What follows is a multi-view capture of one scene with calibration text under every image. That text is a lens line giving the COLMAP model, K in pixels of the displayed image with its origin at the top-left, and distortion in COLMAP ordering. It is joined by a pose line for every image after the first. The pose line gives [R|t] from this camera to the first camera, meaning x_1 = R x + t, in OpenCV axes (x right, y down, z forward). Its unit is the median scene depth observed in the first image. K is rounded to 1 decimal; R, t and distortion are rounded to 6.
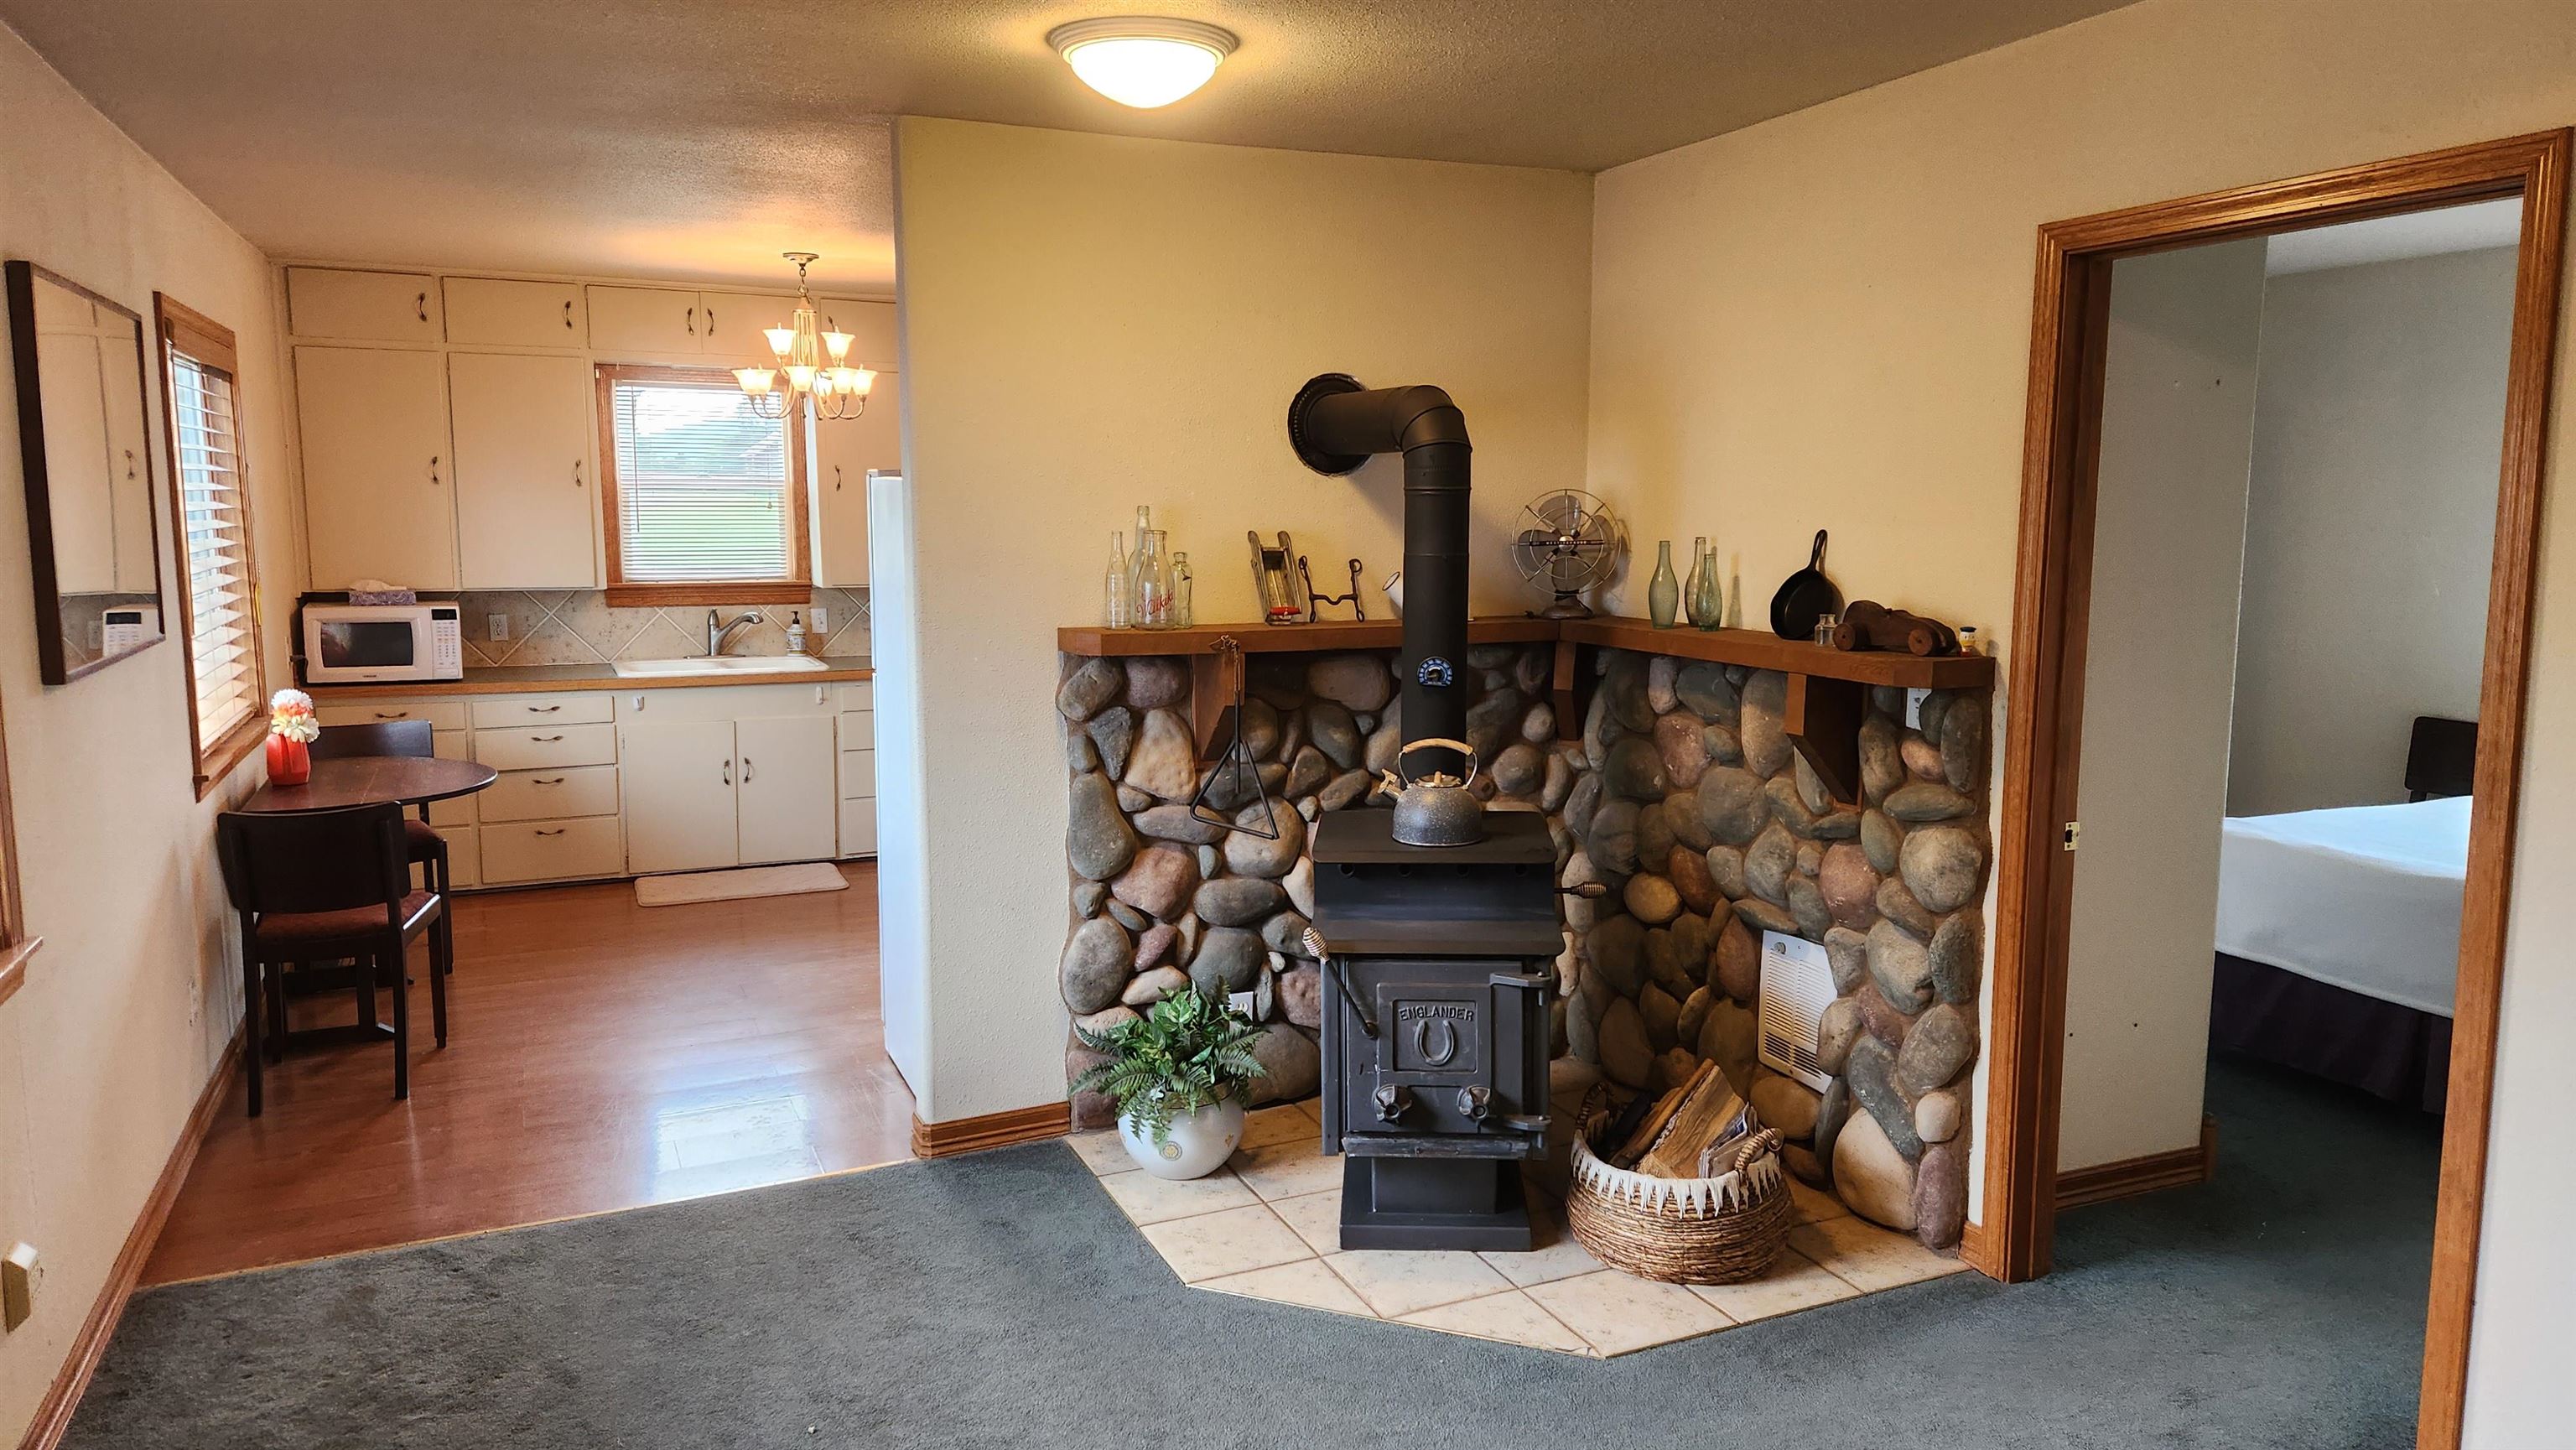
lens RADIAL K [[1756.5, 0, 1288.0], [0, 1756.5, 725.0], [0, 0, 1]] dist [0.065110, 0.000437]
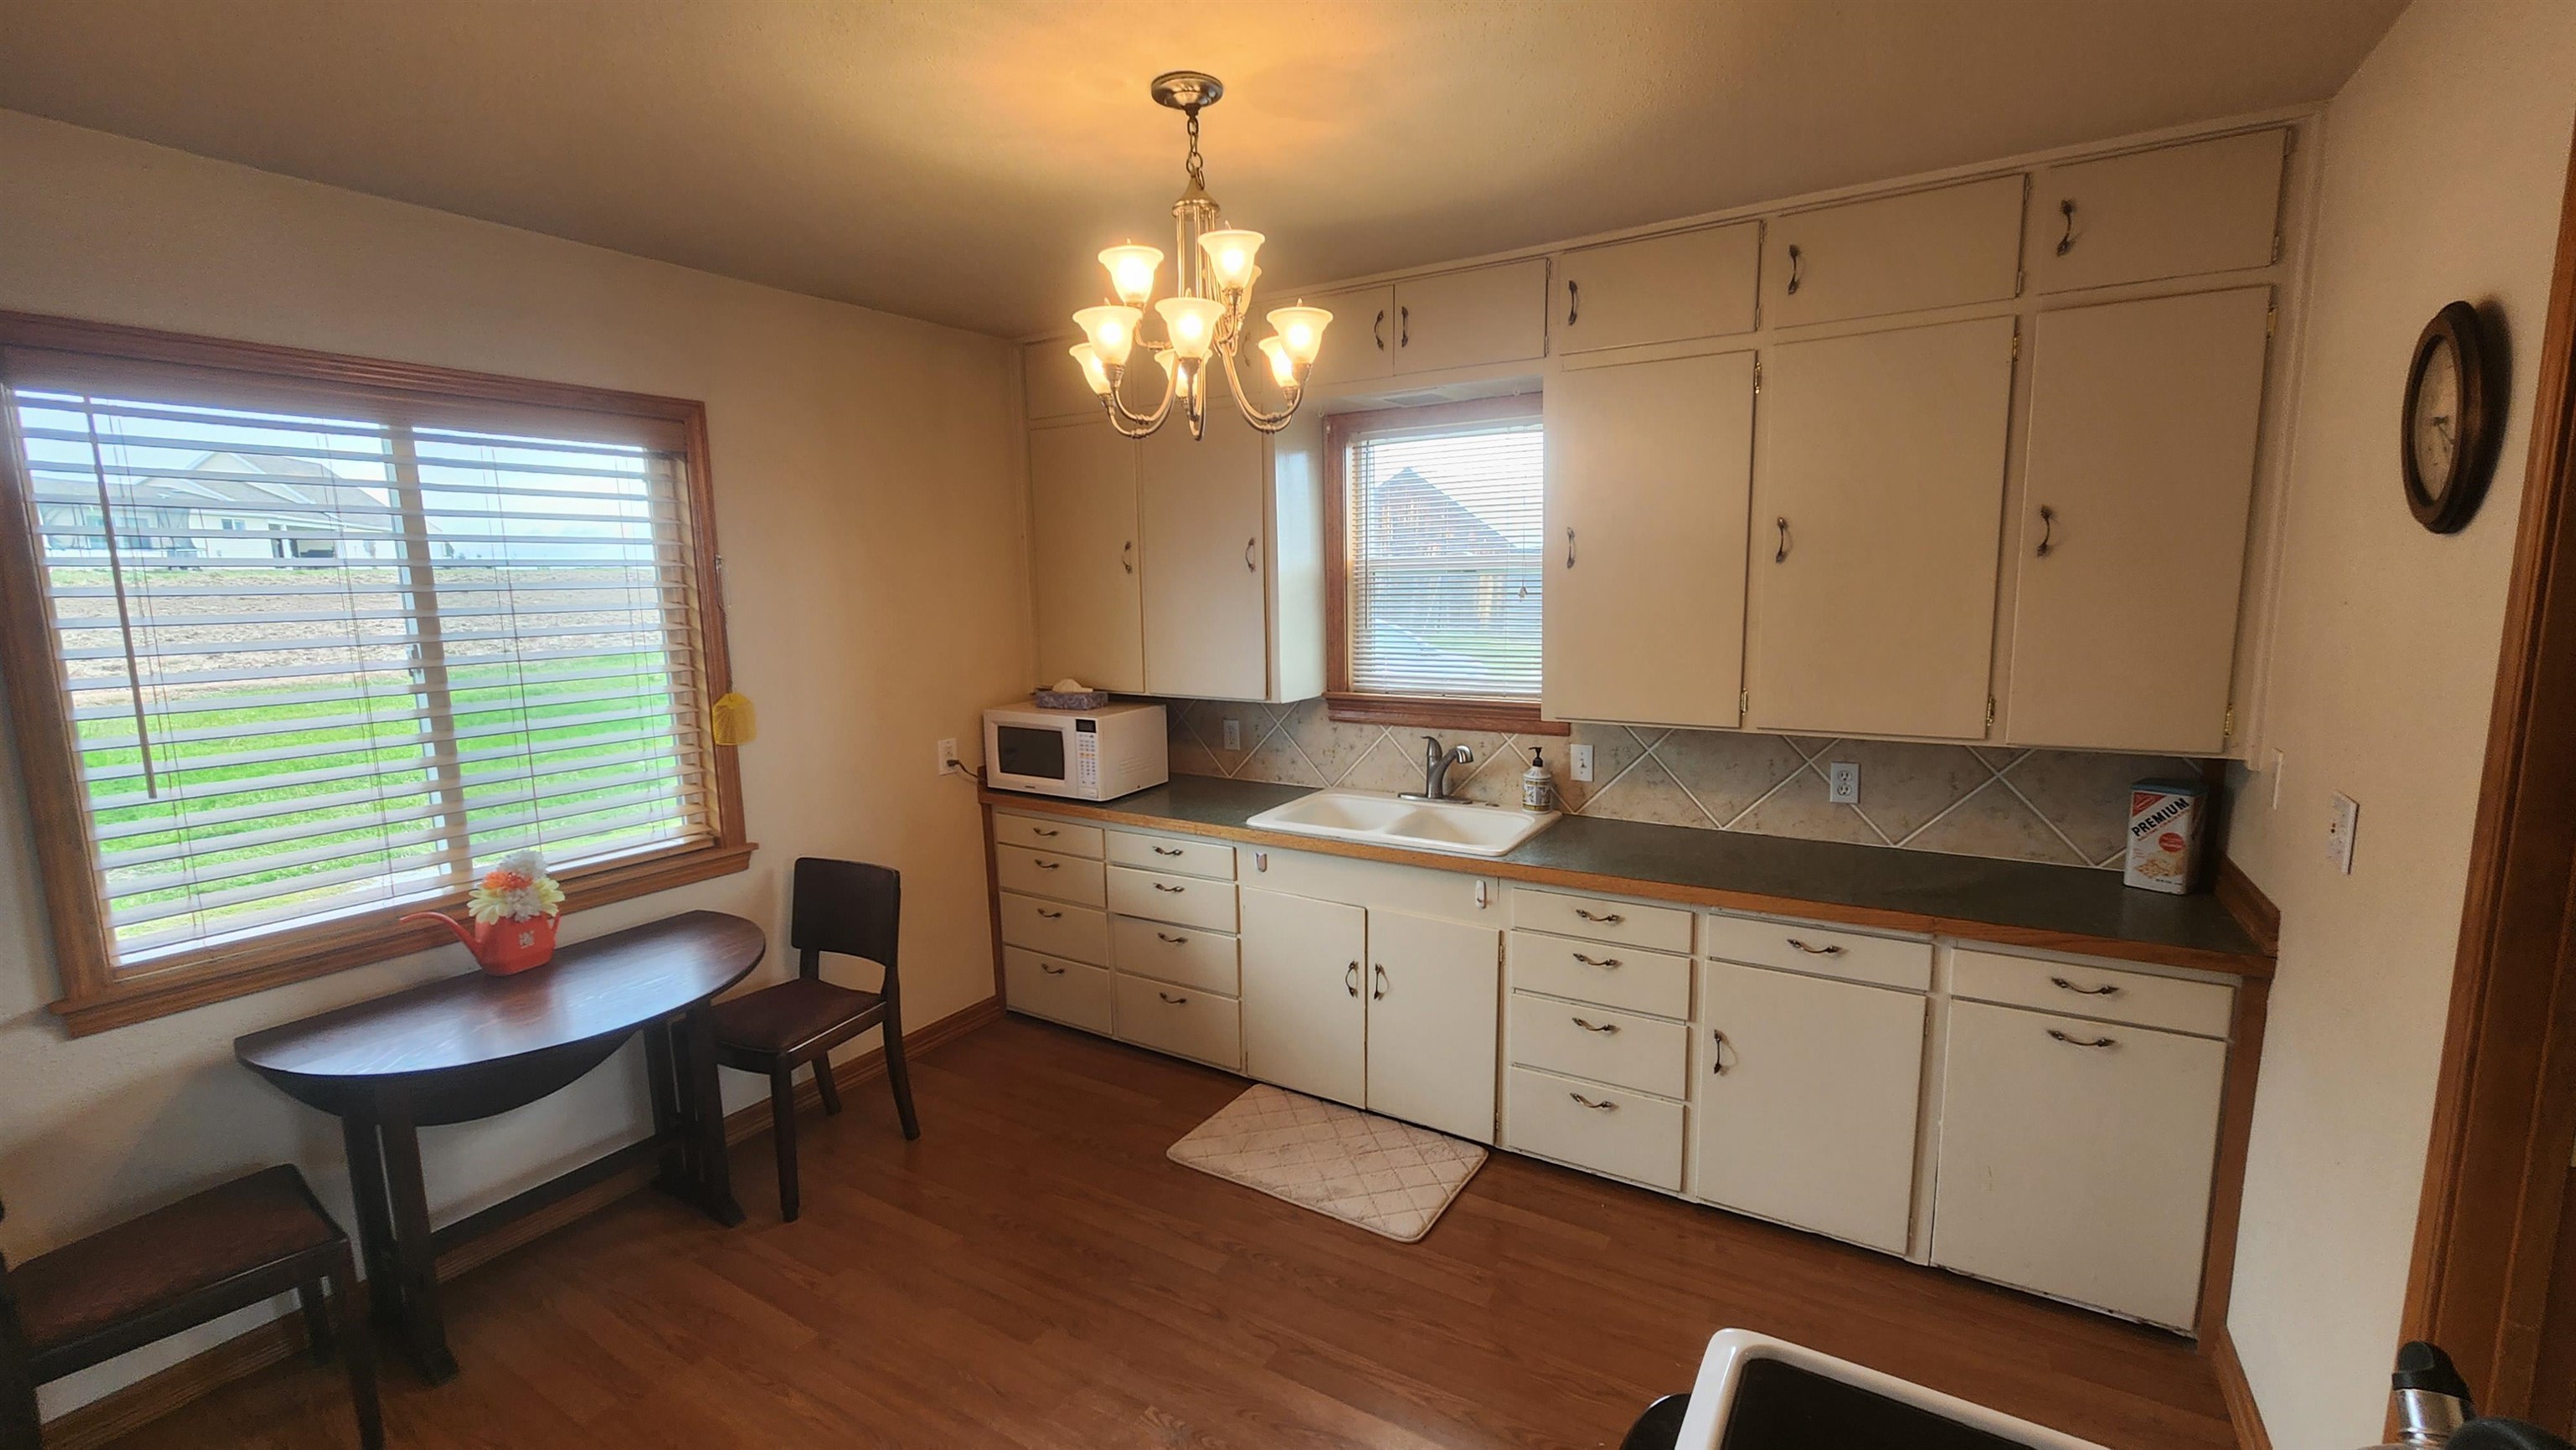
lens RADIAL K [[1224.3, 0, 1190.1], [0, 1224.3, 722.4], [0, 0, 1]] dist [-0.000023, -0.000058]
pose [[0.609367, 0.095499, -0.787116, 0.028822], [-0.095916, 0.994308, 0.046381, -0.151641], [0.787065, 0.047234, 0.615059, 1.076023]]
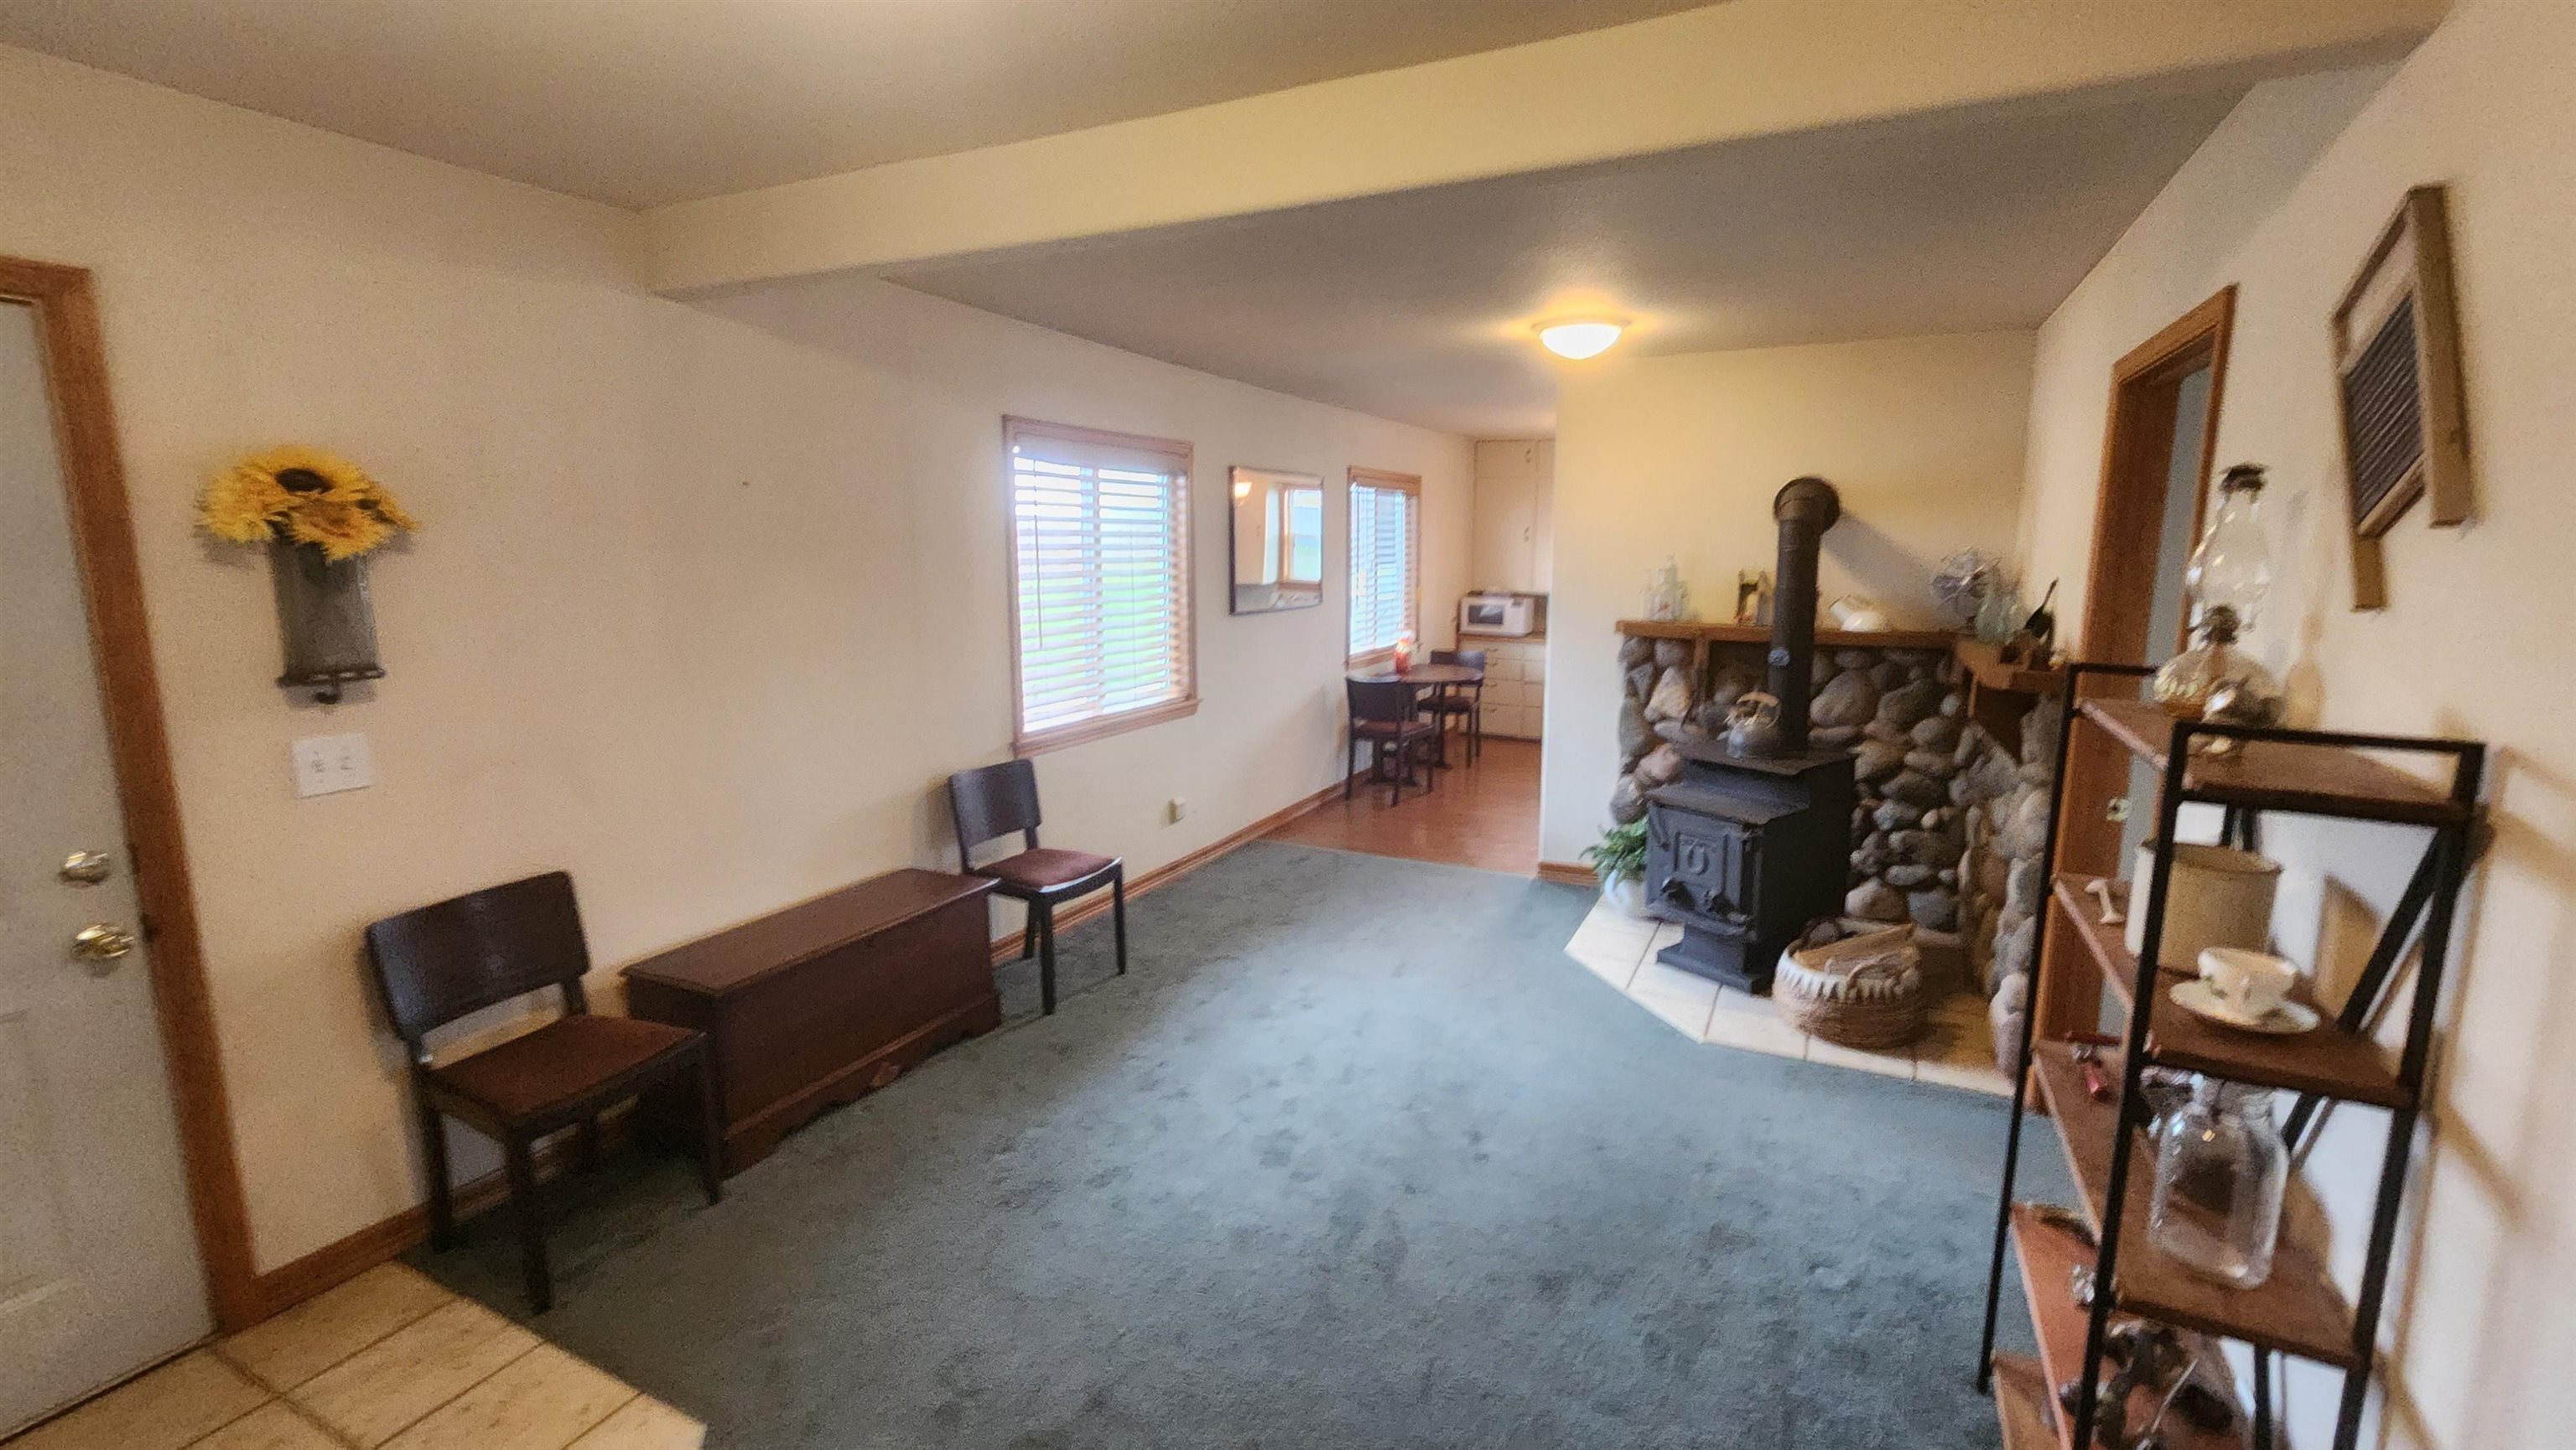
lens RADIAL K [[1064.2, 0, 1288.0], [0, 1064.2, 725.0], [0, 0, 1]] dist [0.000390, -0.000035]
pose [[0.638622, 0.134414, -0.757690, 0.508742], [-0.103574, 0.990681, 0.088449, -0.006332], [0.762518, 0.021992, 0.646593, -0.011705]]
